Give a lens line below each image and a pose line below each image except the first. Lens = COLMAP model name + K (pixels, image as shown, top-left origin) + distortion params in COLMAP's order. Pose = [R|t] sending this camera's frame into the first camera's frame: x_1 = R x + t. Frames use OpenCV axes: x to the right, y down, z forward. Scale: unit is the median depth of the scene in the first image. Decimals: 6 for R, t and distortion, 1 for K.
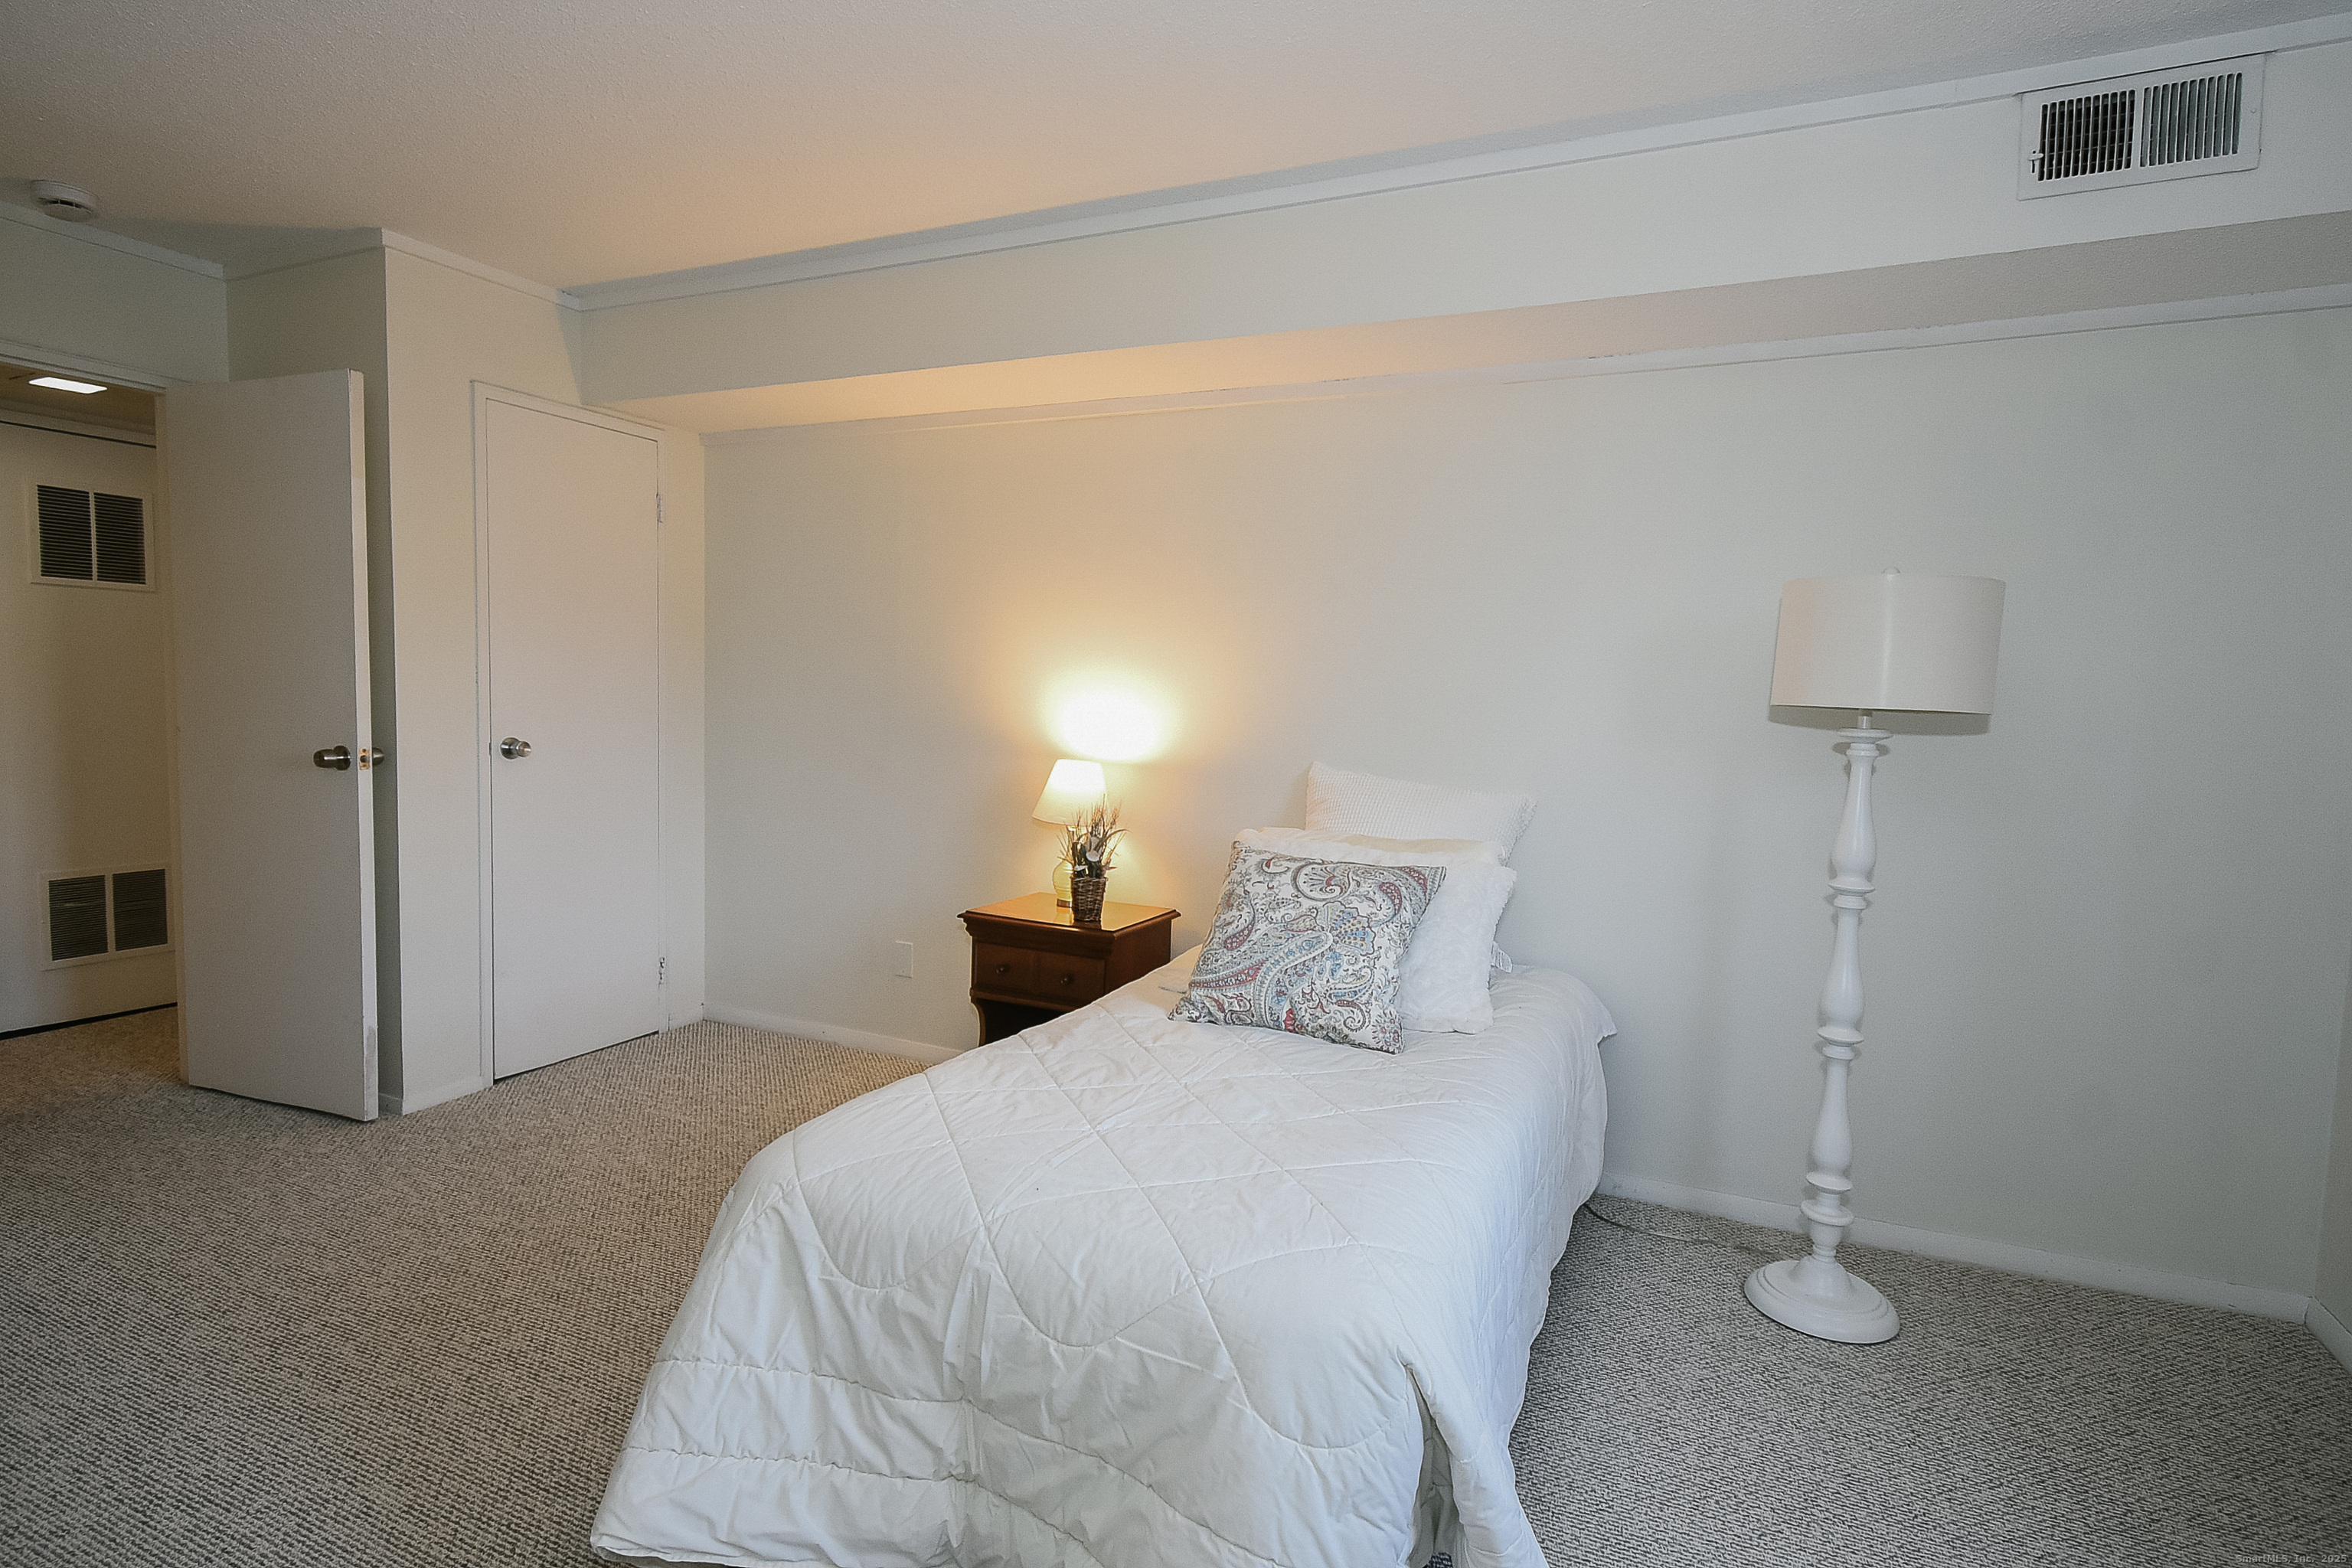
lens RADIAL K [[1043.0, 0, 1176.0], [0, 1043.0, 784.0], [0, 0, 1]] dist [0.000059, -0.000507]
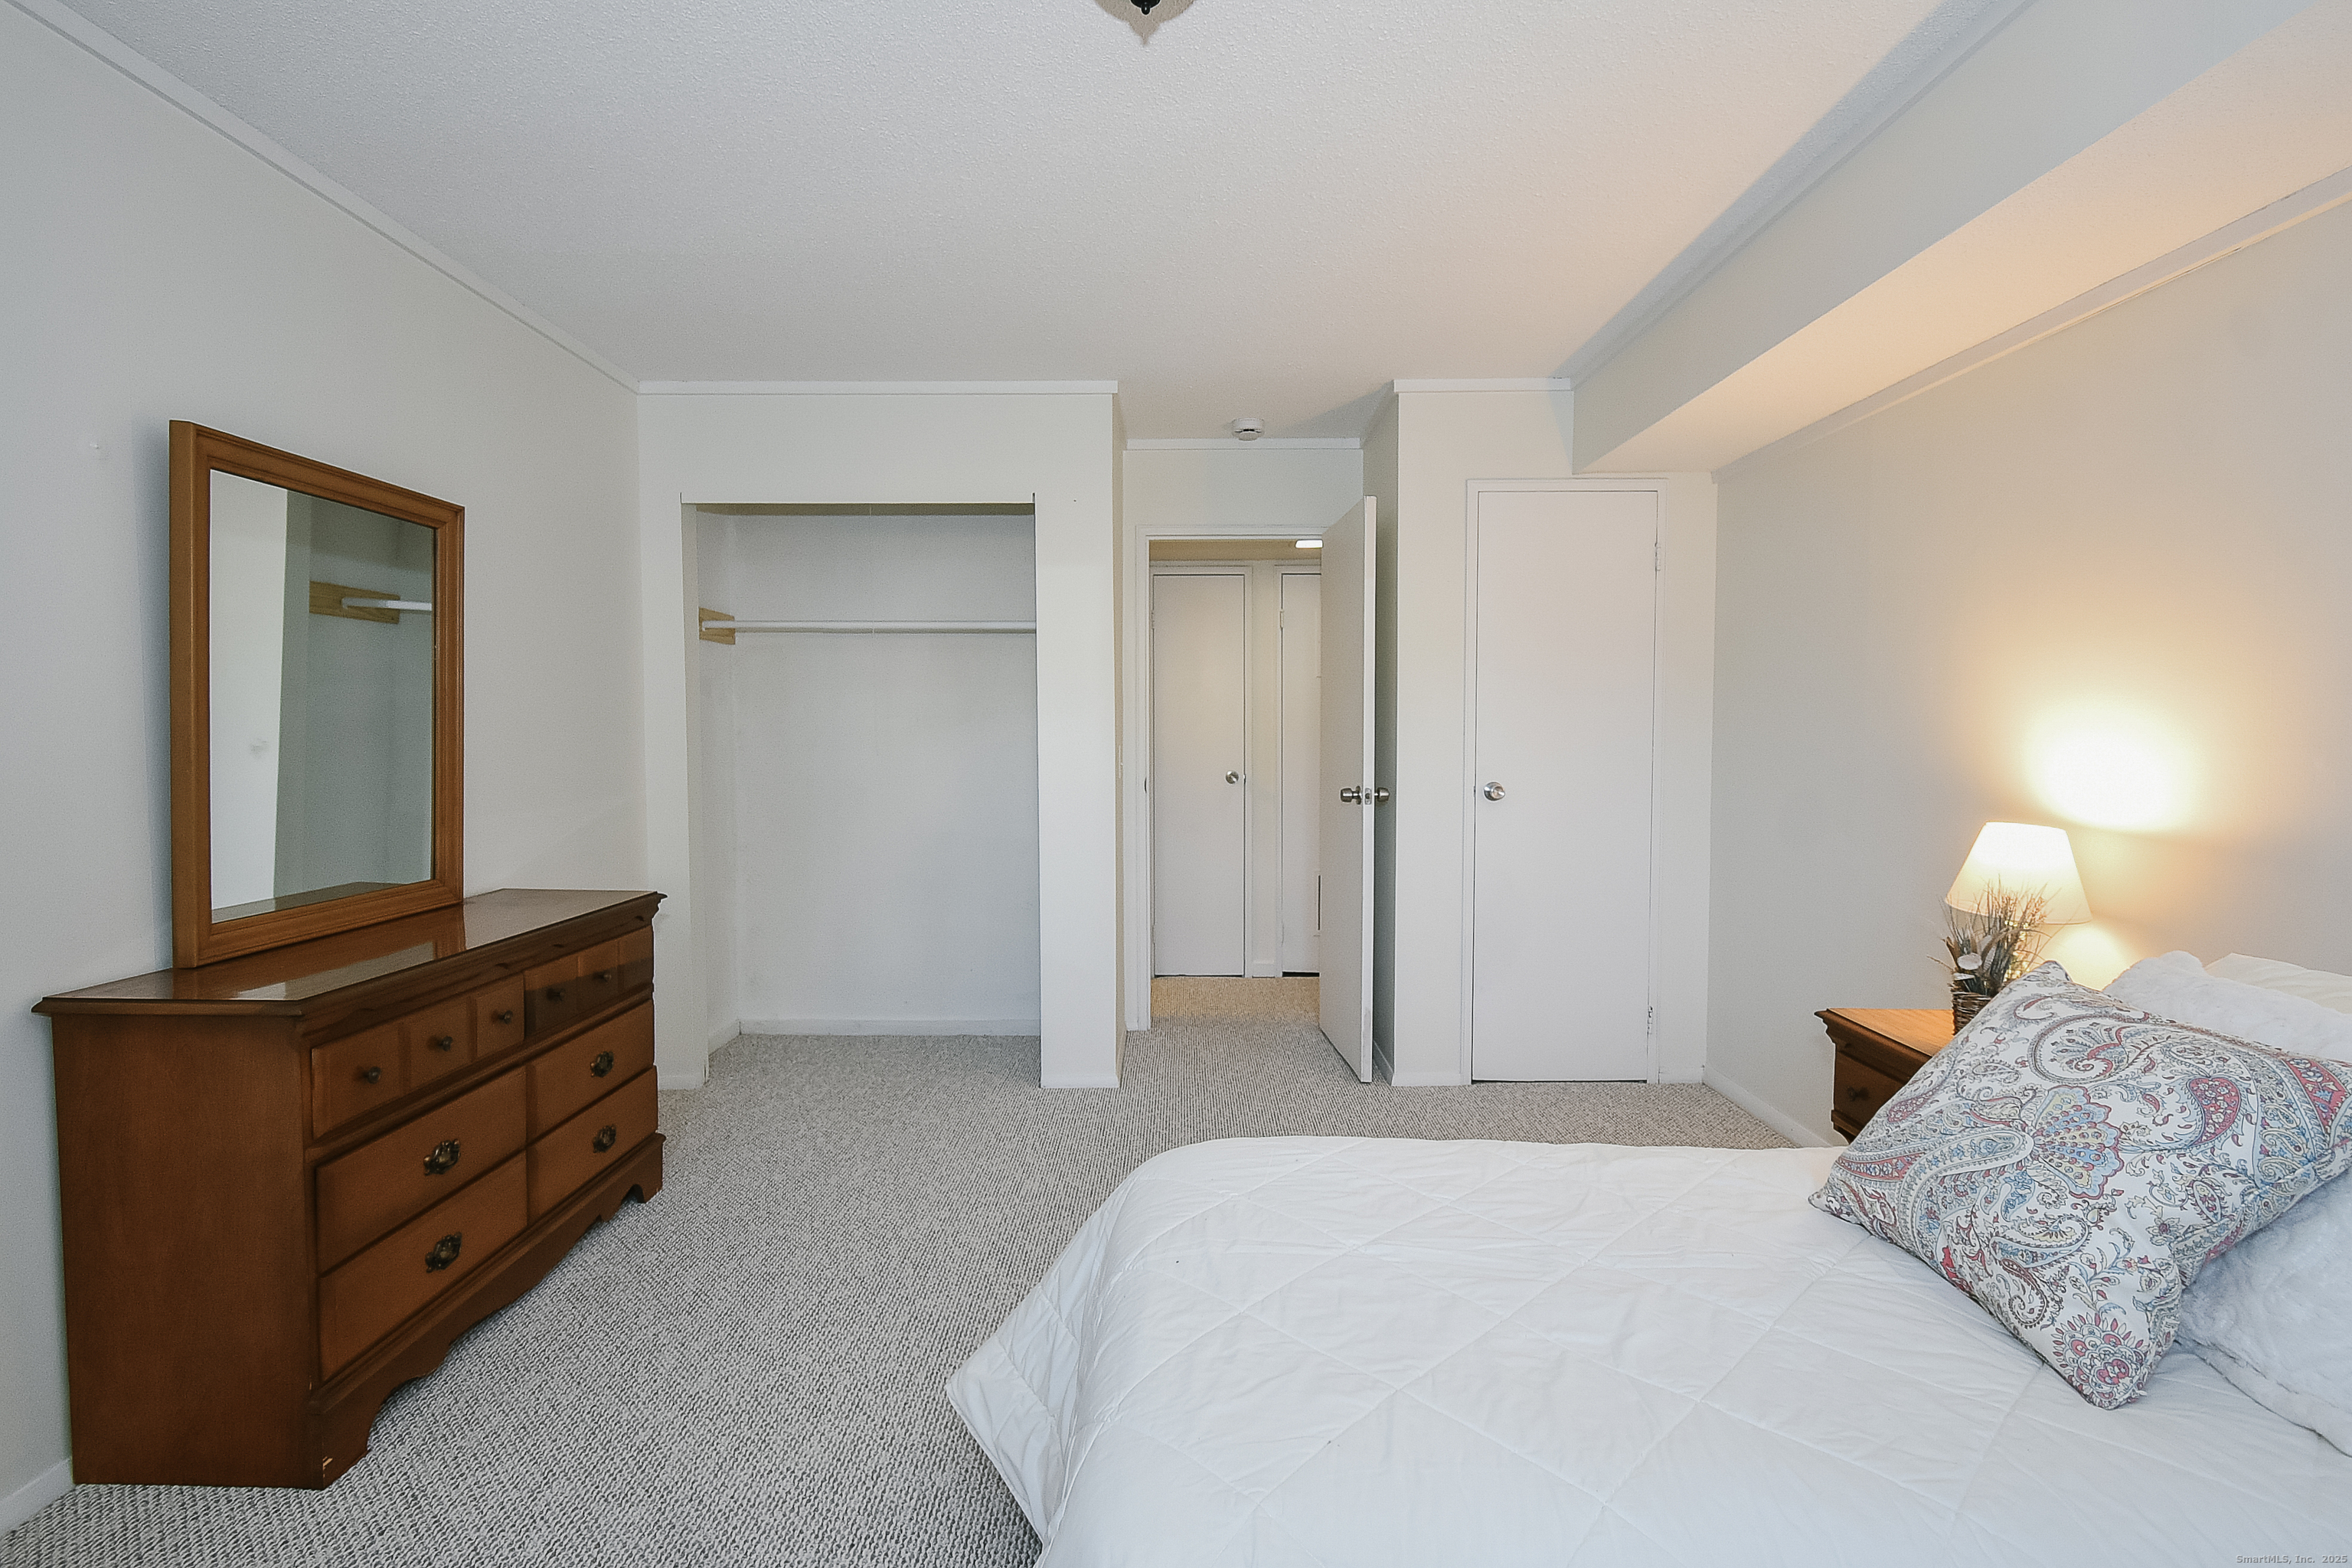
lens RADIAL K [[1043.0, 0, 1176.0], [0, 1043.0, 784.0], [0, 0, 1]] dist [0.000059, -0.000507]
pose [[0.482457, 0.013916, -0.875809, 0.402798], [-0.055615, 0.998343, -0.014774, -0.012186], [0.874152, 0.055836, 0.482432, 0.312606]]
